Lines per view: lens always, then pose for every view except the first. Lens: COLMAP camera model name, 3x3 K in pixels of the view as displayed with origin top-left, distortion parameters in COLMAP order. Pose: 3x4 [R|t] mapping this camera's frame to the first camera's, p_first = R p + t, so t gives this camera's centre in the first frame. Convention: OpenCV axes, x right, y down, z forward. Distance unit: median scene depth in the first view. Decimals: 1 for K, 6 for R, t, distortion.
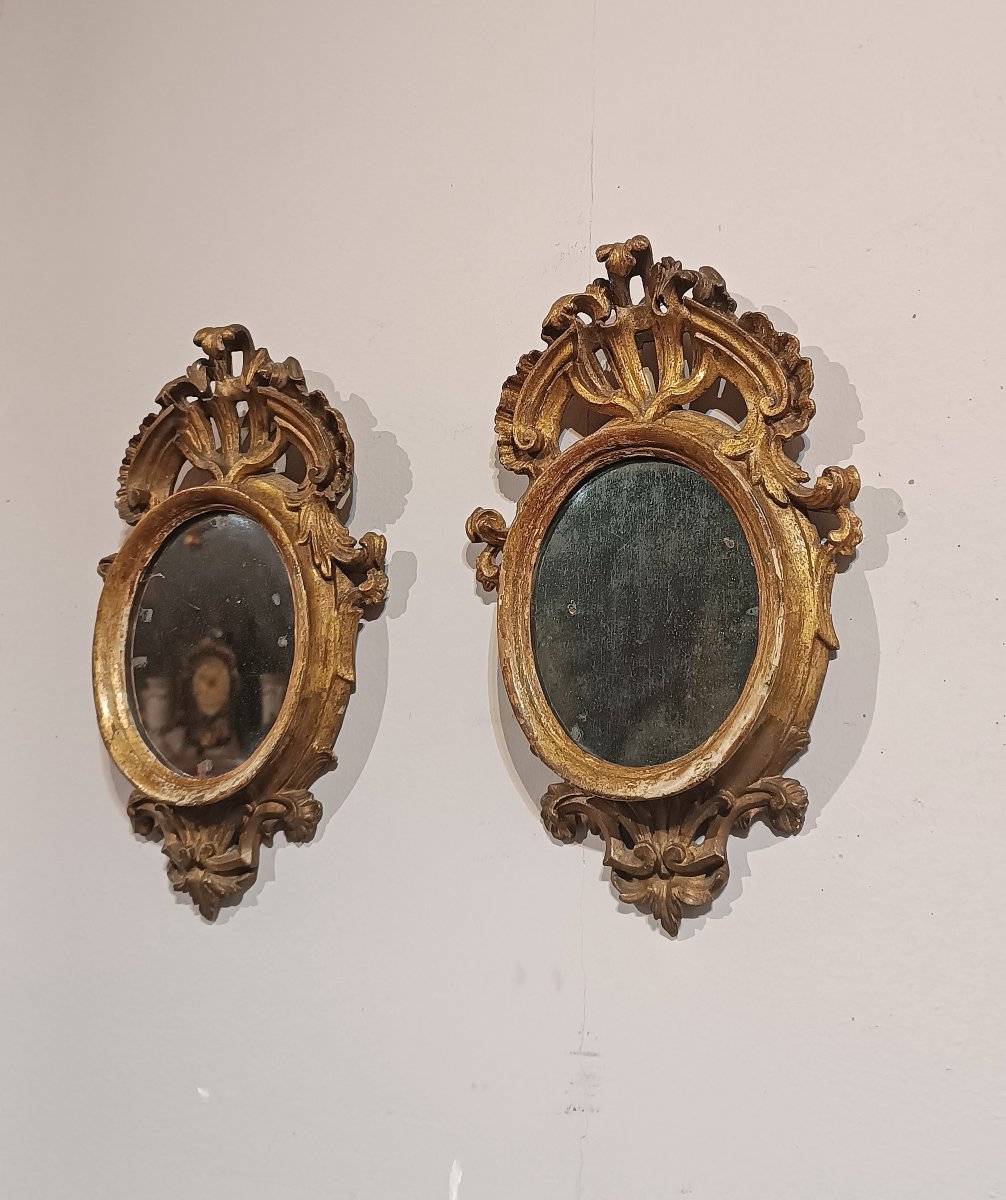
lens RADIAL K [[1289.6, 0, 505.0], [0, 1289.6, 427.1], [0, 0, 1]] dist [0.059786, -0.156263]
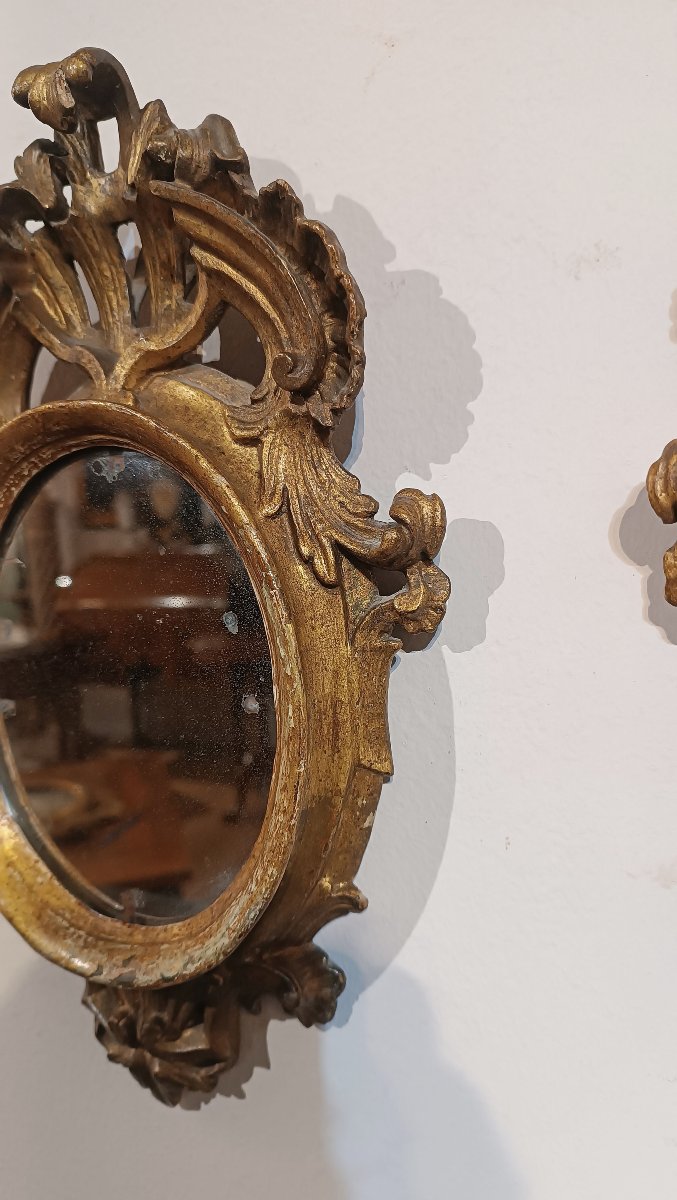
lens RADIAL K [[889.5, 0, 338.5], [0, 889.5, 600.0], [0, 0, 1]] dist [0.004613, -0.047369]
pose [[0.998824, -0.034437, -0.034122, -0.123428], [0.043860, 0.941750, 0.333441, 0.008006], [0.020652, -0.334546, 0.942153, 0.681158]]
